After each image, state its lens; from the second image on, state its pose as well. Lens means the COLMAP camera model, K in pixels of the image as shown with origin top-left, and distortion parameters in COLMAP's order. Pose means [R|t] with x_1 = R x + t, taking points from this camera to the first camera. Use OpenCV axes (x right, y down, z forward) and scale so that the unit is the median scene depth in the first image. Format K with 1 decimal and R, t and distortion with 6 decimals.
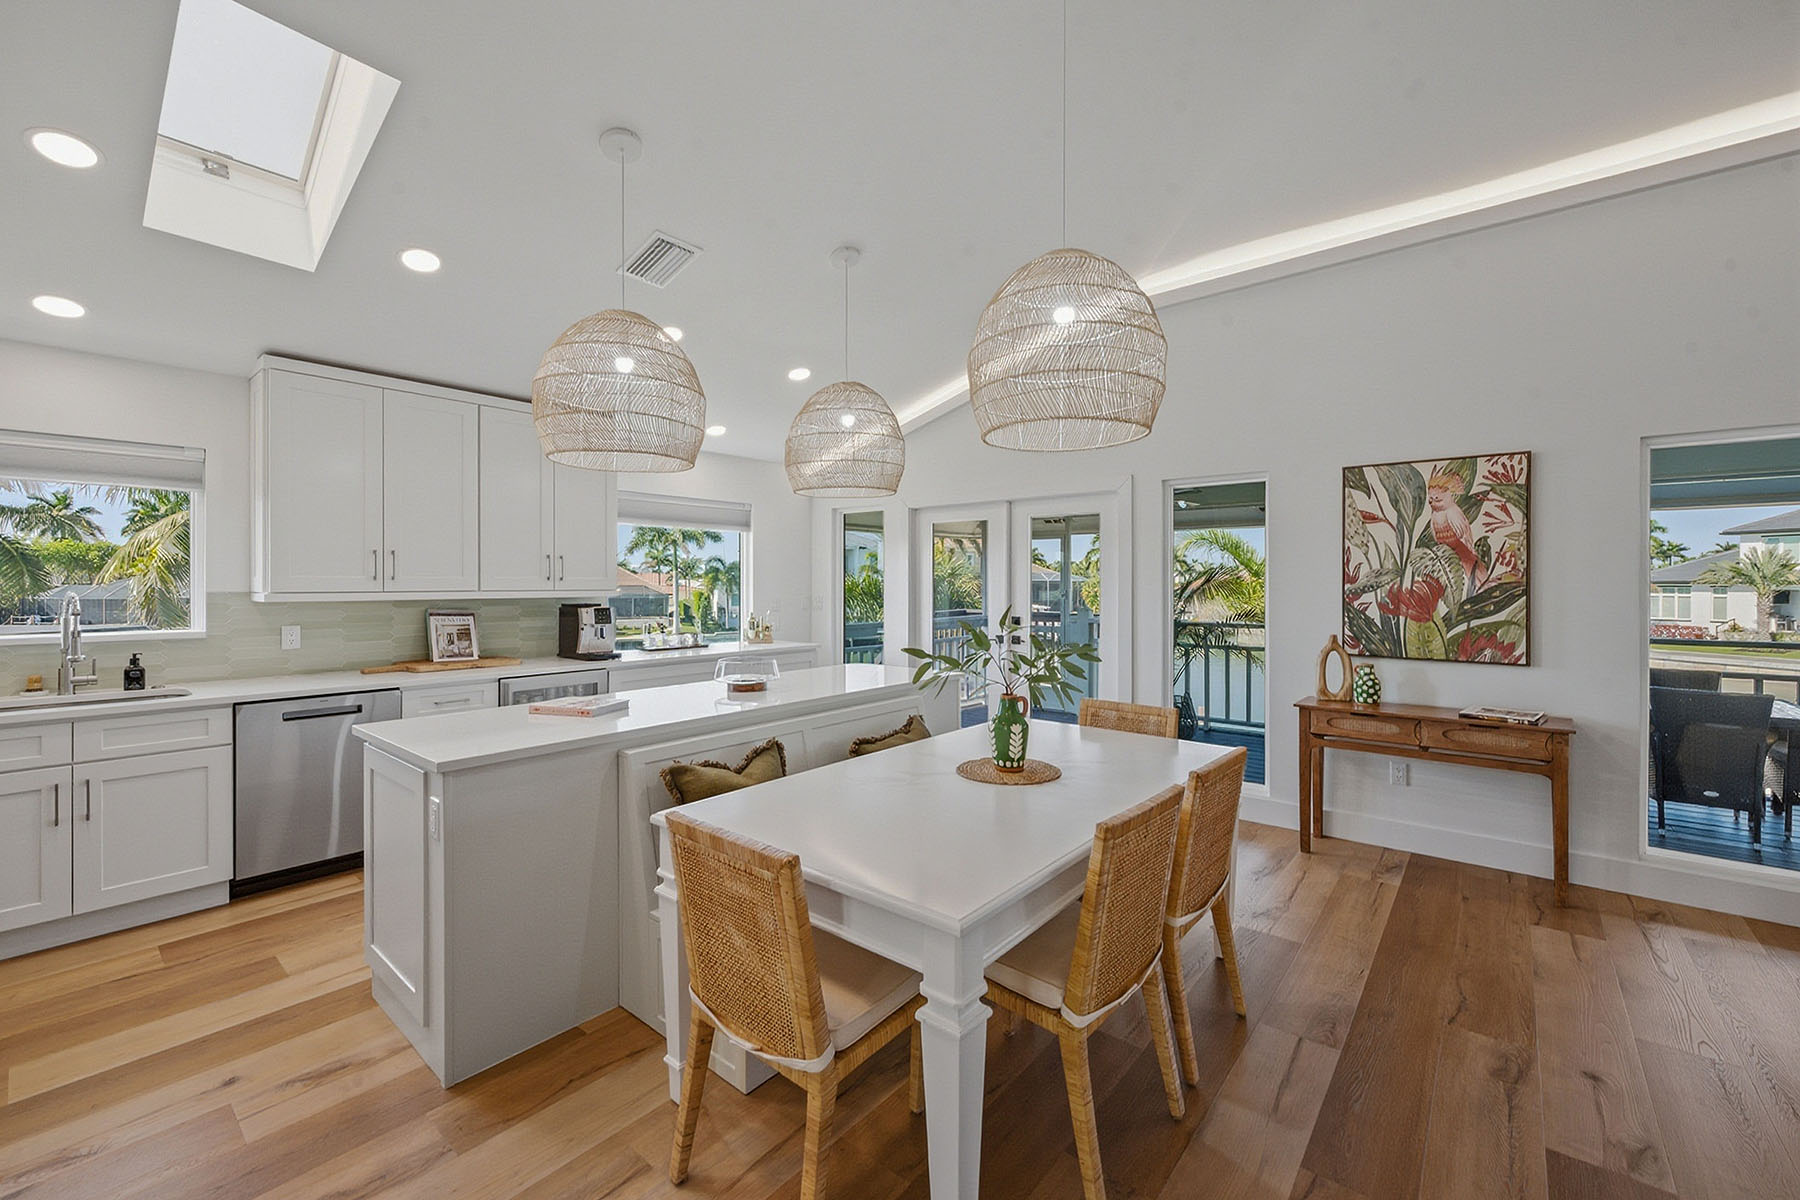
lens RADIAL K [[726.0, 0, 906.7], [0, 726.0, 585.2], [0, 0, 1]] dist [0.003571, -0.000993]
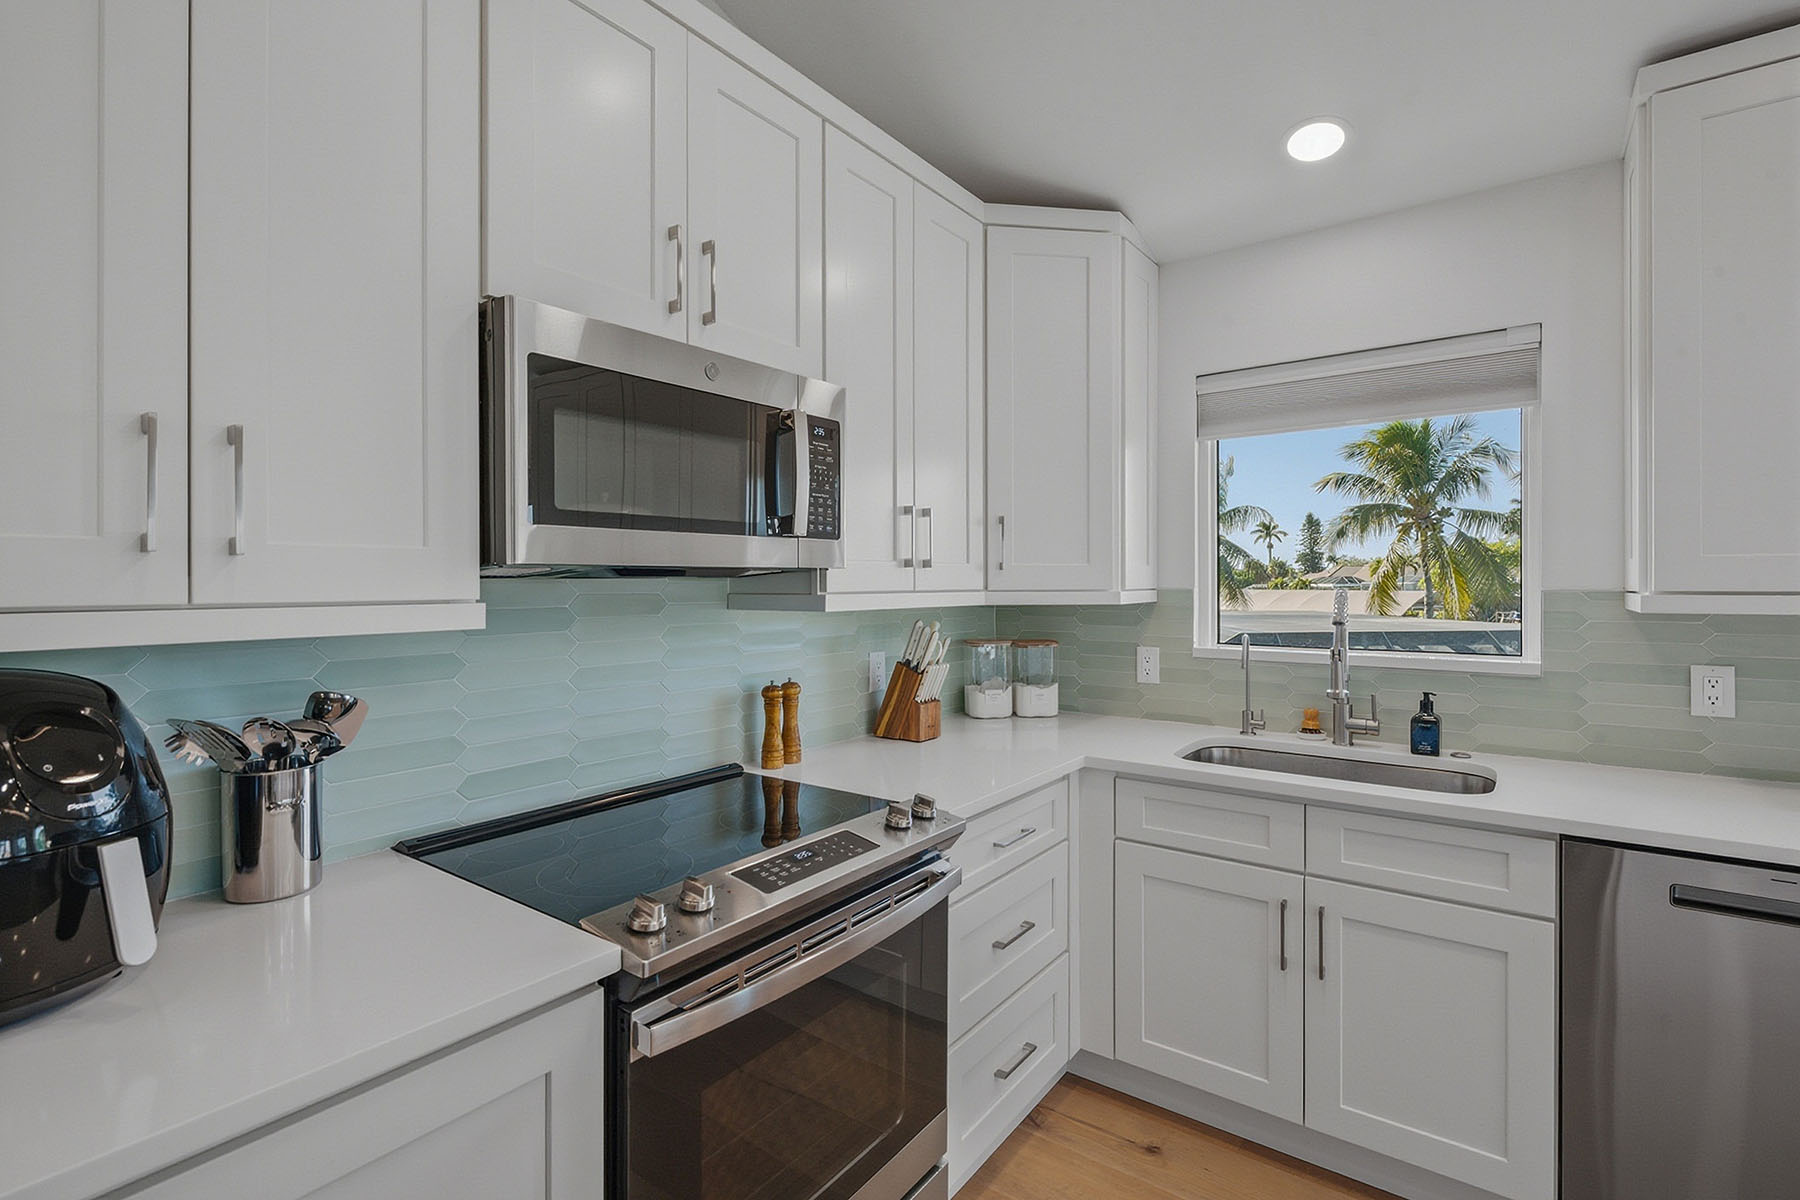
lens RADIAL K [[832.0, 0, 888.5], [0, 832.0, 589.3], [0, 0, 1]] dist [0.001031, -0.001385]
pose [[0.049591, 0.007581, -0.998741, -0.362124], [0.000897, 0.999970, 0.007635, 0.003498], [0.998769, -0.001274, 0.049583, 0.472473]]
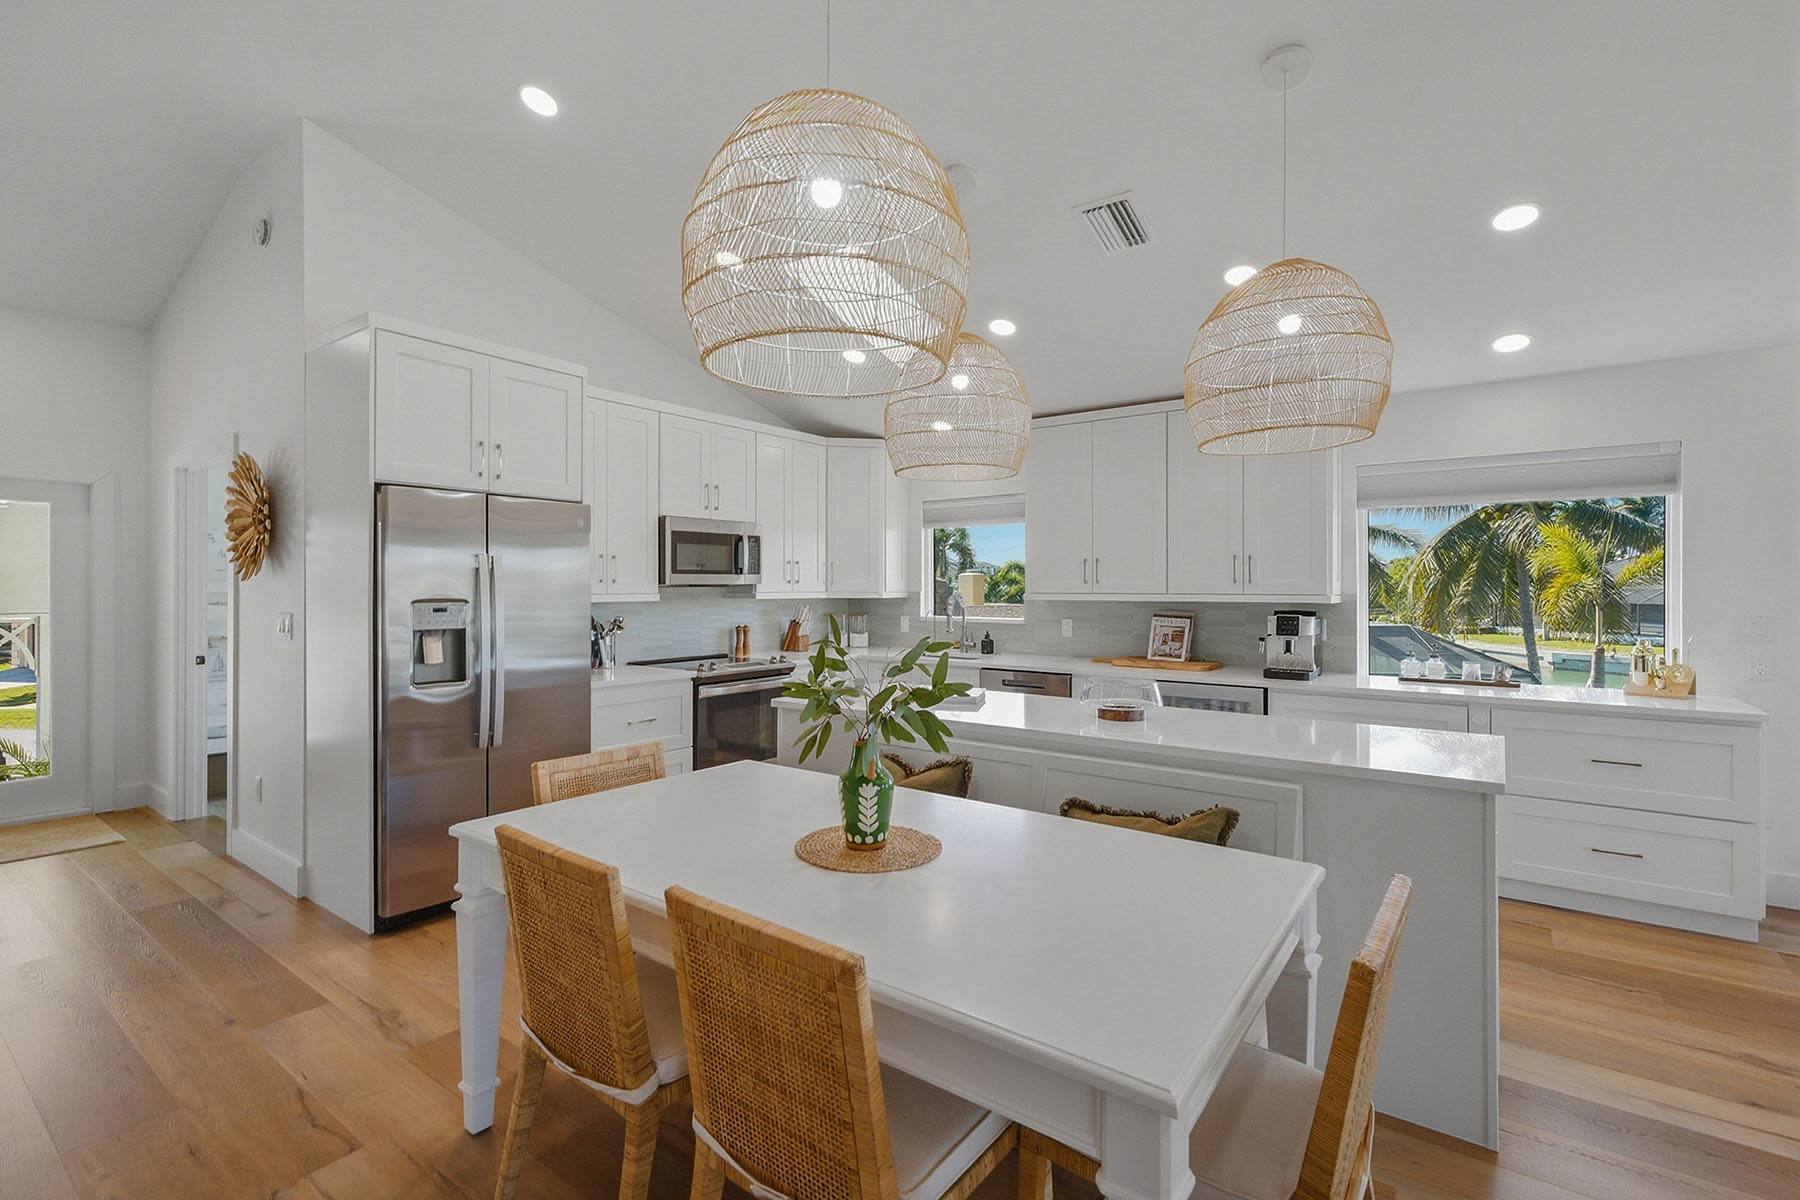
lens RADIAL K [[805.3, 0, 883.4], [0, 805.3, 593.4], [0, 0, 1]] dist [0.001676, 0.000335]
pose [[0.049646, 0.009105, -0.998725, 0.595352], [-0.002639, 0.999956, 0.008985, -0.002064], [0.998763, 0.002190, 0.049667, 0.617693]]
